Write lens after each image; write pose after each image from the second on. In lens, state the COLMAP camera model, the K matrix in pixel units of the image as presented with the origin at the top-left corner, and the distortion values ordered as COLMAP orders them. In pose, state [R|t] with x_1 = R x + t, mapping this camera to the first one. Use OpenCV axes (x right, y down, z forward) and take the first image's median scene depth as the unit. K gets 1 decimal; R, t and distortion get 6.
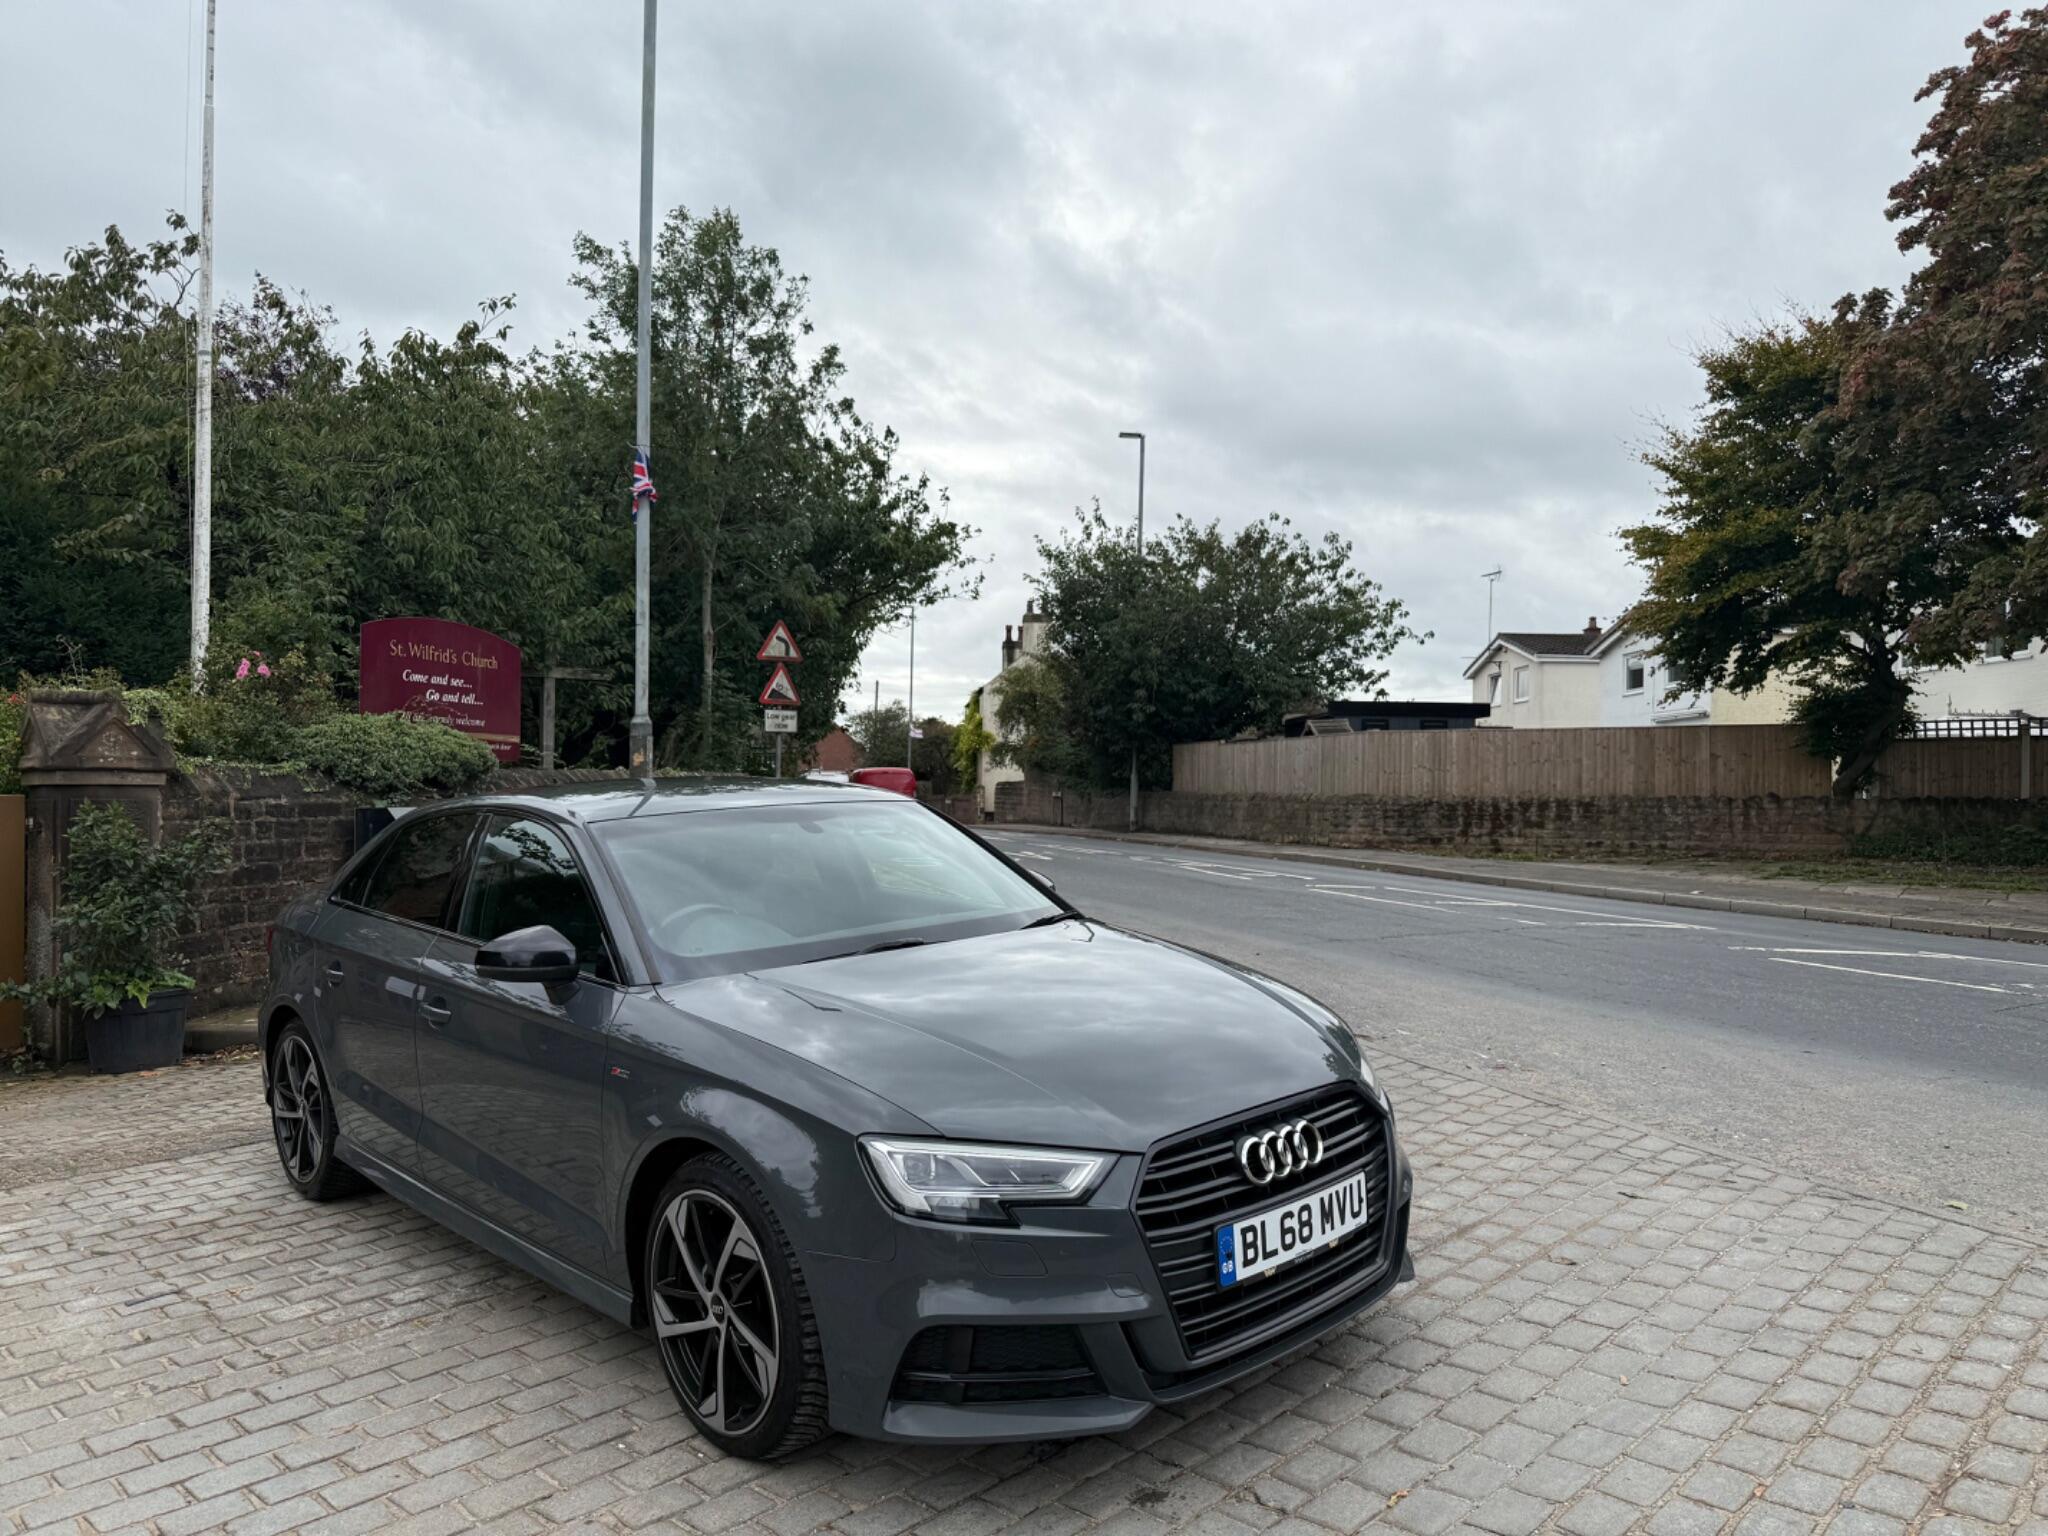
lens RADIAL K [[1434.3, 0, 1024.5], [0, 1434.3, 789.1], [0, 0, 1]] dist [0.059371, -0.074064]
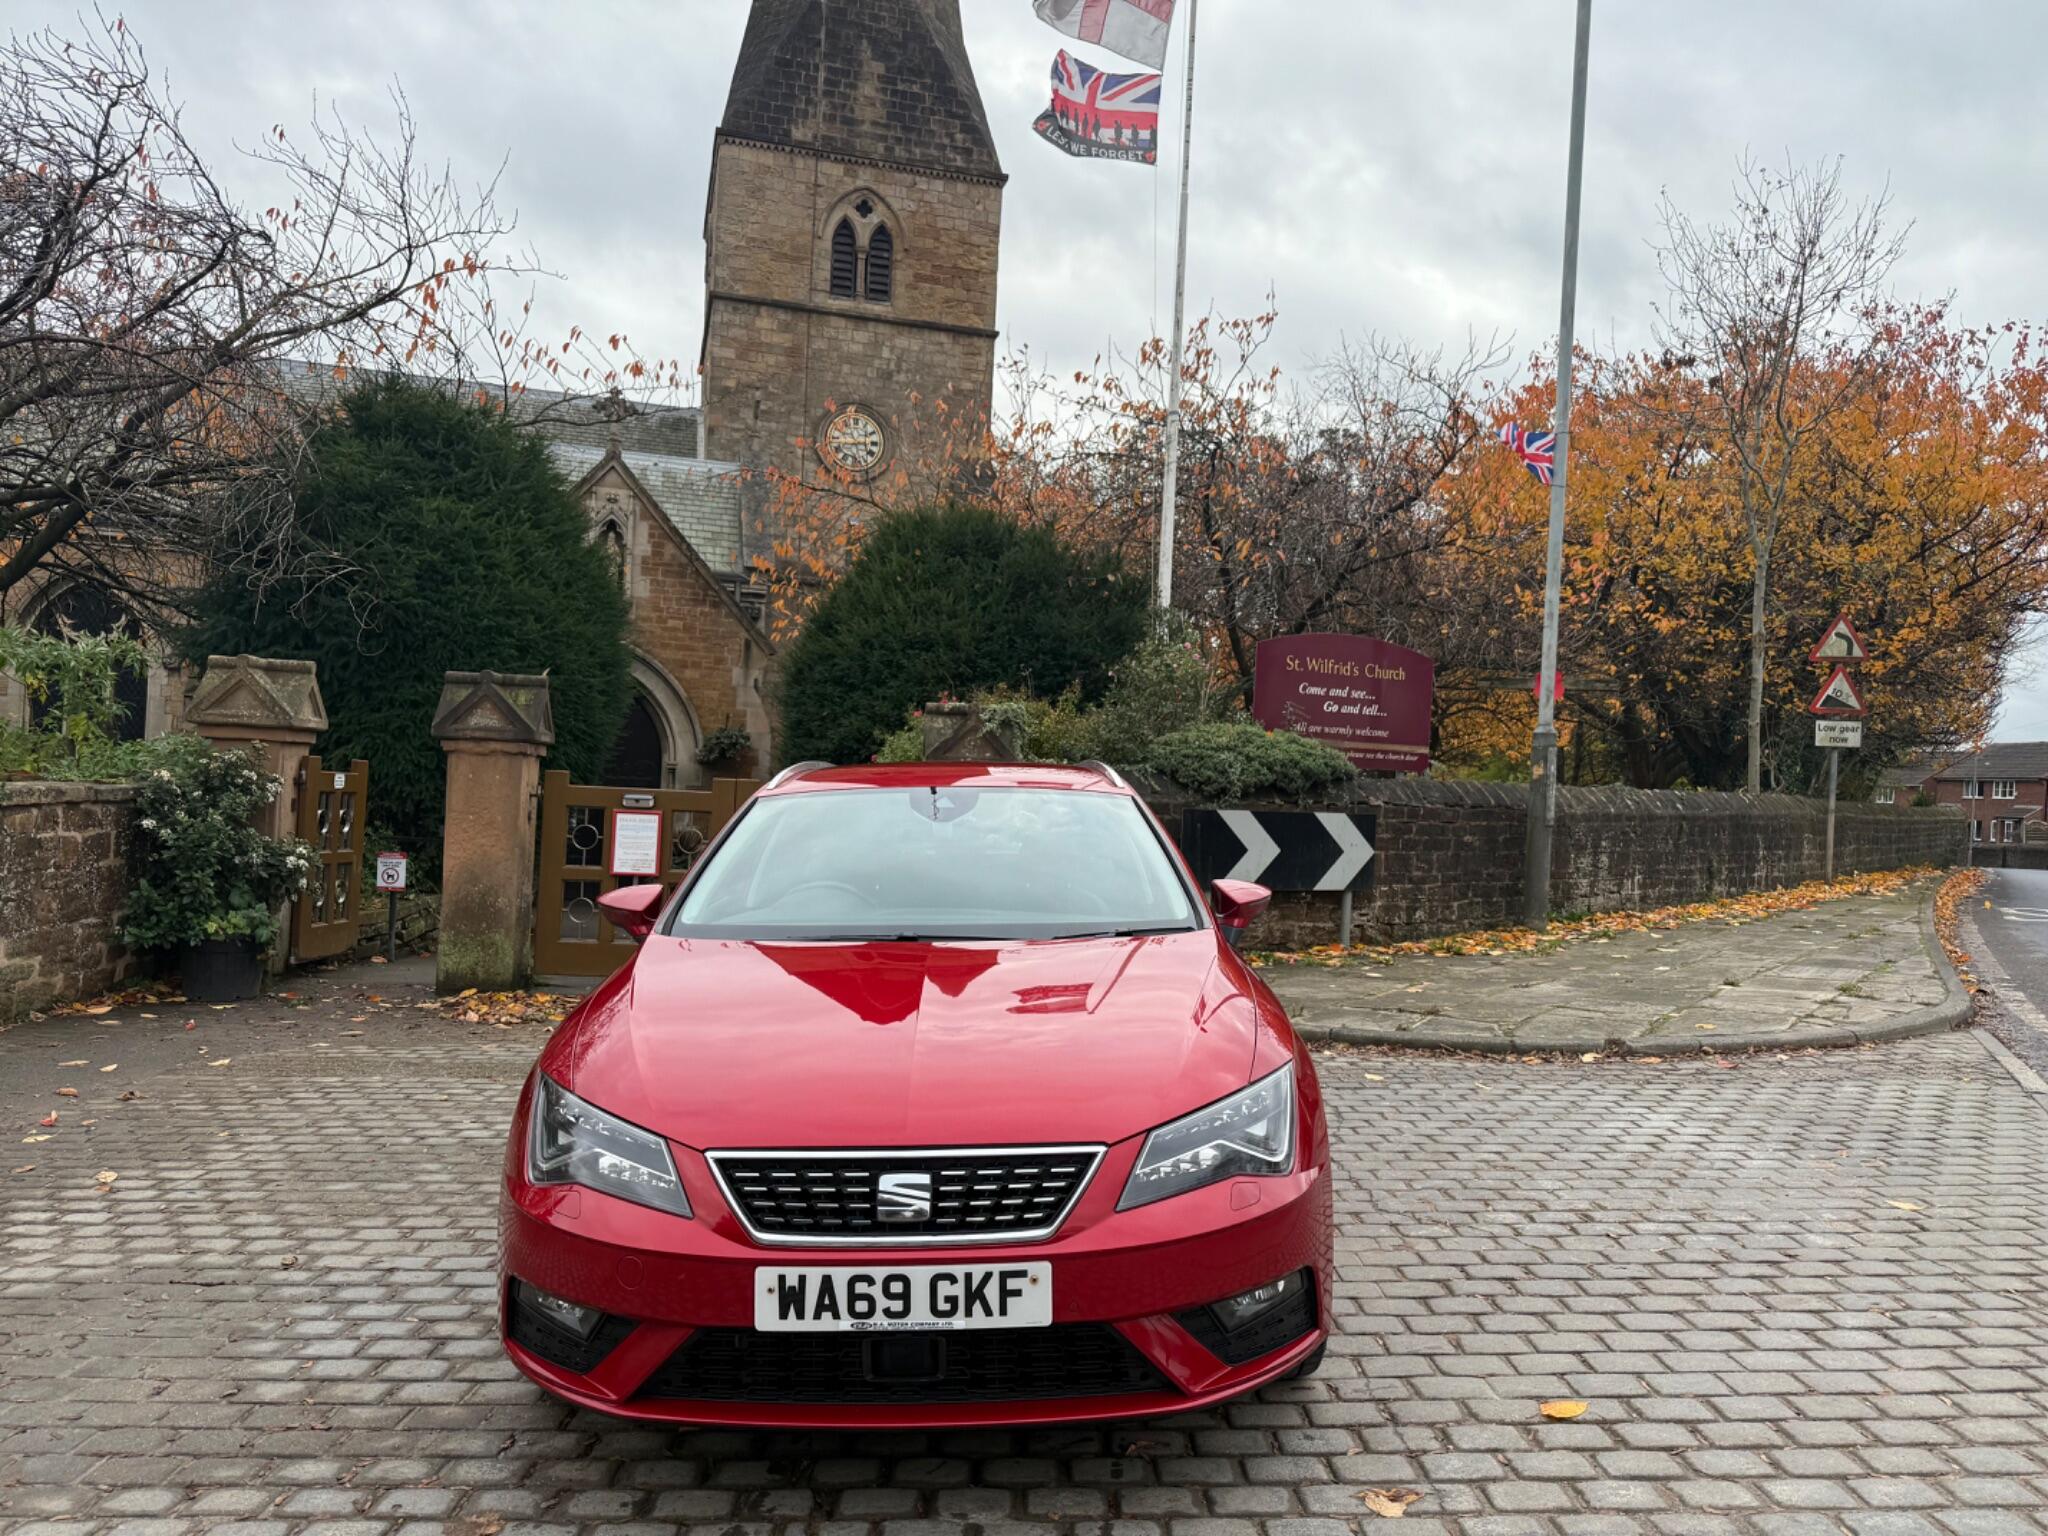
lens RADIAL K [[1434.3, 0, 1032.0], [0, 1434.3, 795.7], [0, 0, 1]] dist [0.059371, -0.074064]
pose [[0.704097, 0.029100, -0.709507, 0.113043], [-0.035234, 0.999361, 0.006023, 0.000255], [0.709229, 0.020759, 0.704672, 0.078754]]
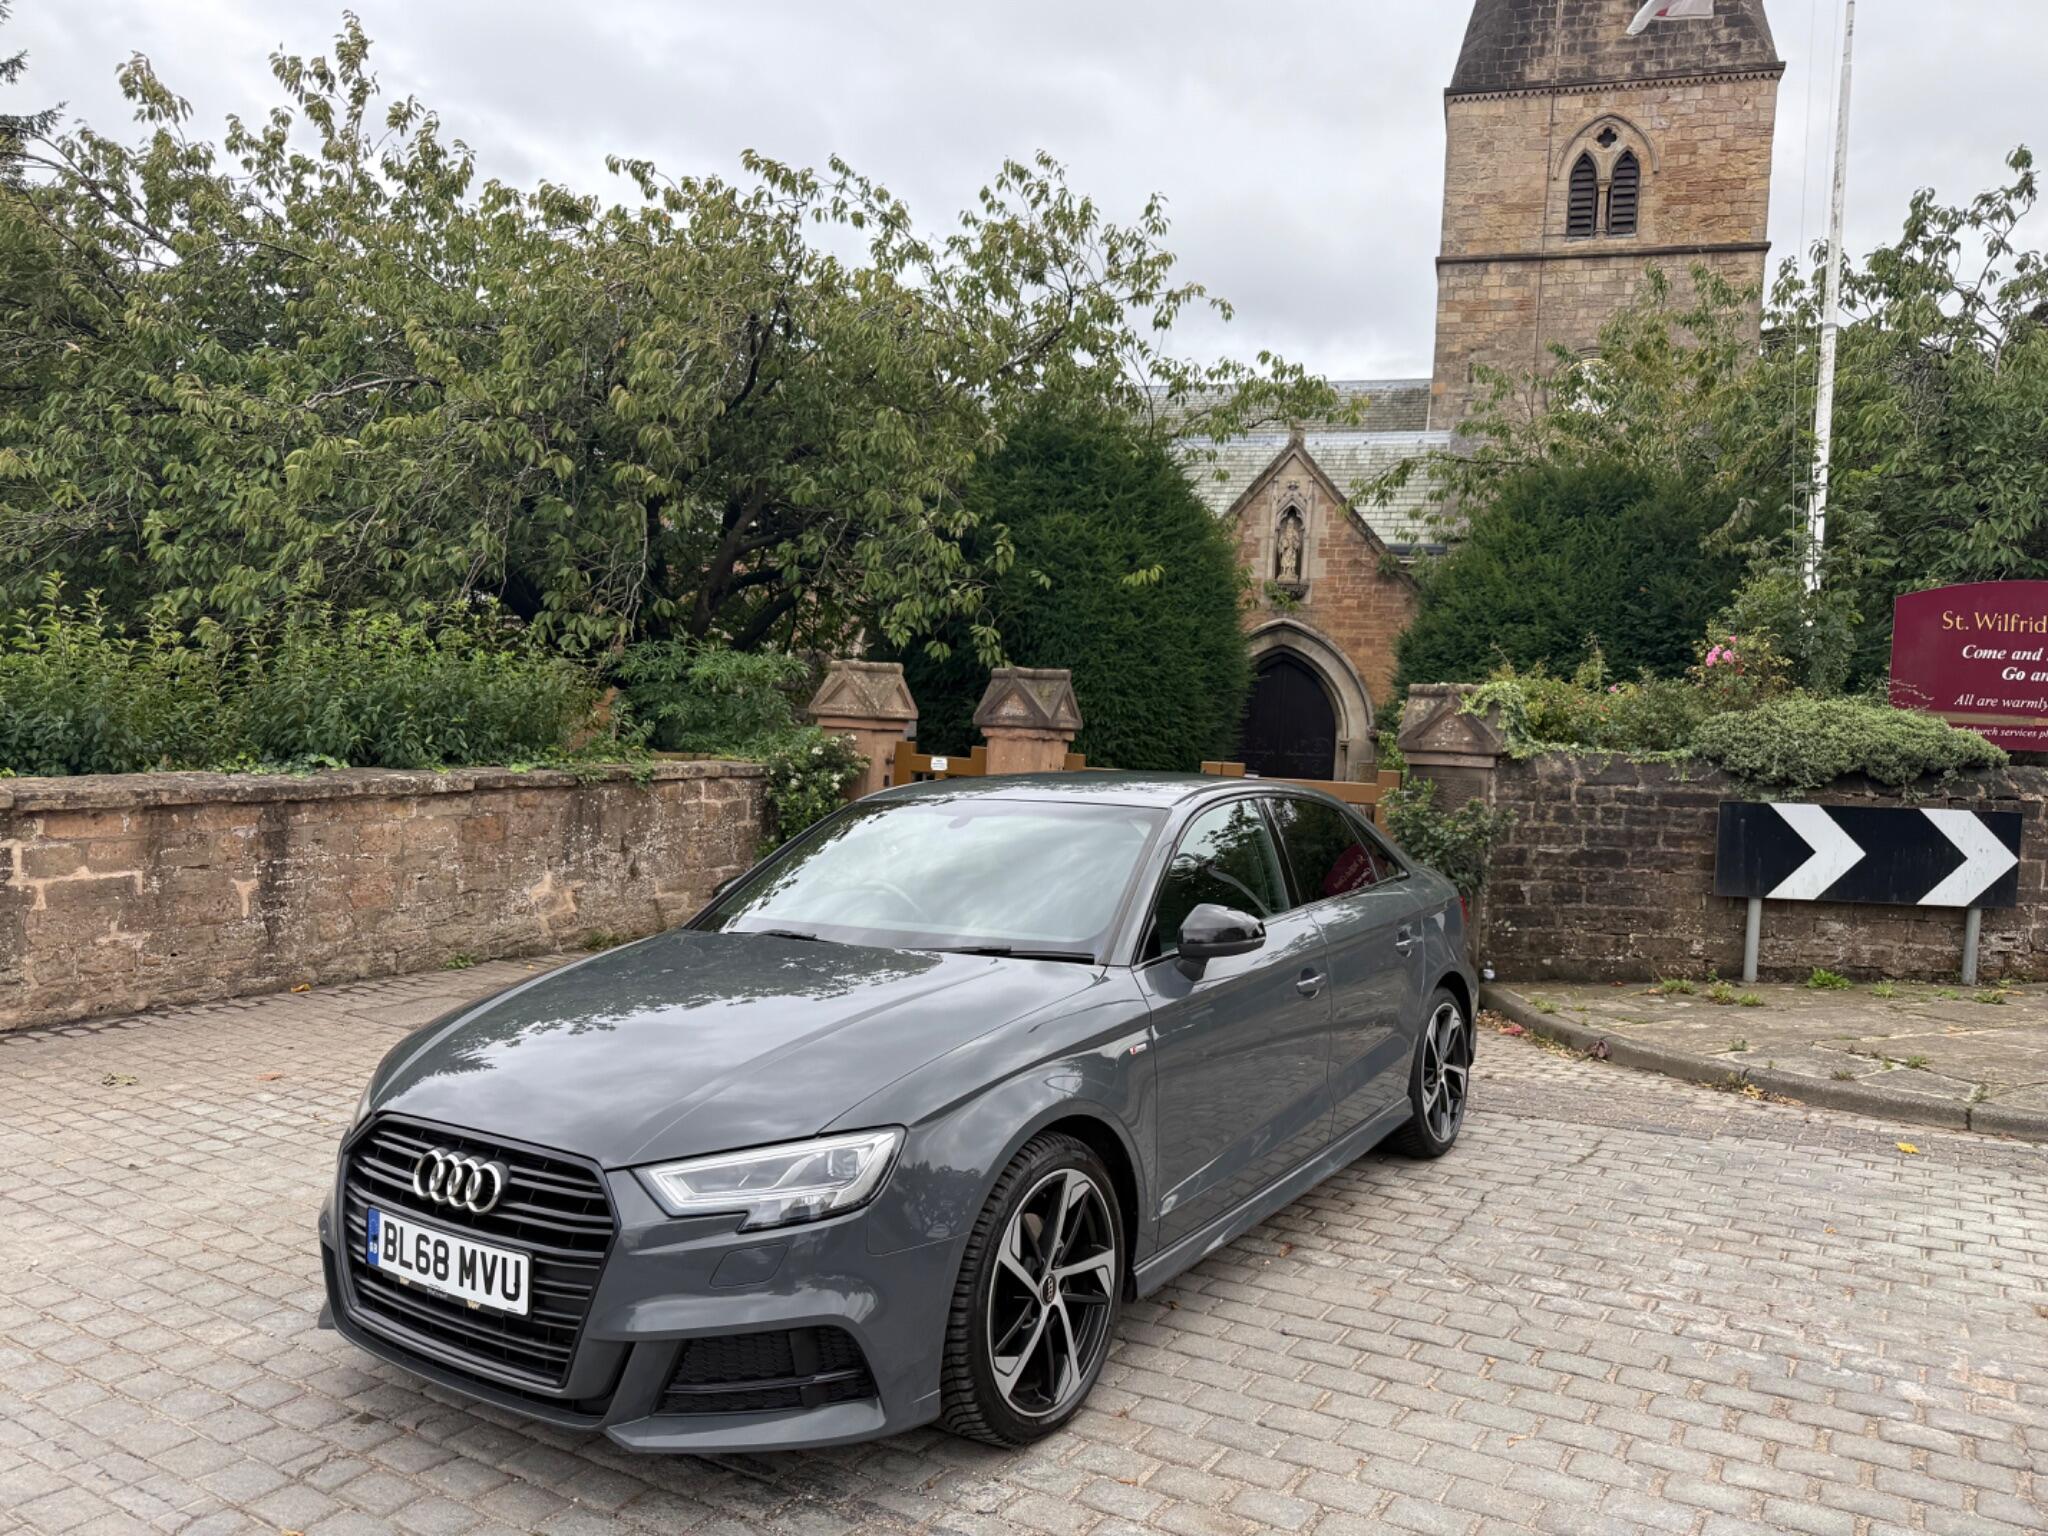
lens RADIAL K [[1434.3, 0, 1026.2], [0, 1434.3, 794.4], [0, 0, 1]] dist [0.059371, -0.074064]
pose [[0.209036, 0.053081, -0.976466, 0.183655], [-0.036718, 0.998248, 0.046405, -0.009160], [0.977218, 0.026153, 0.210618, 0.181700]]
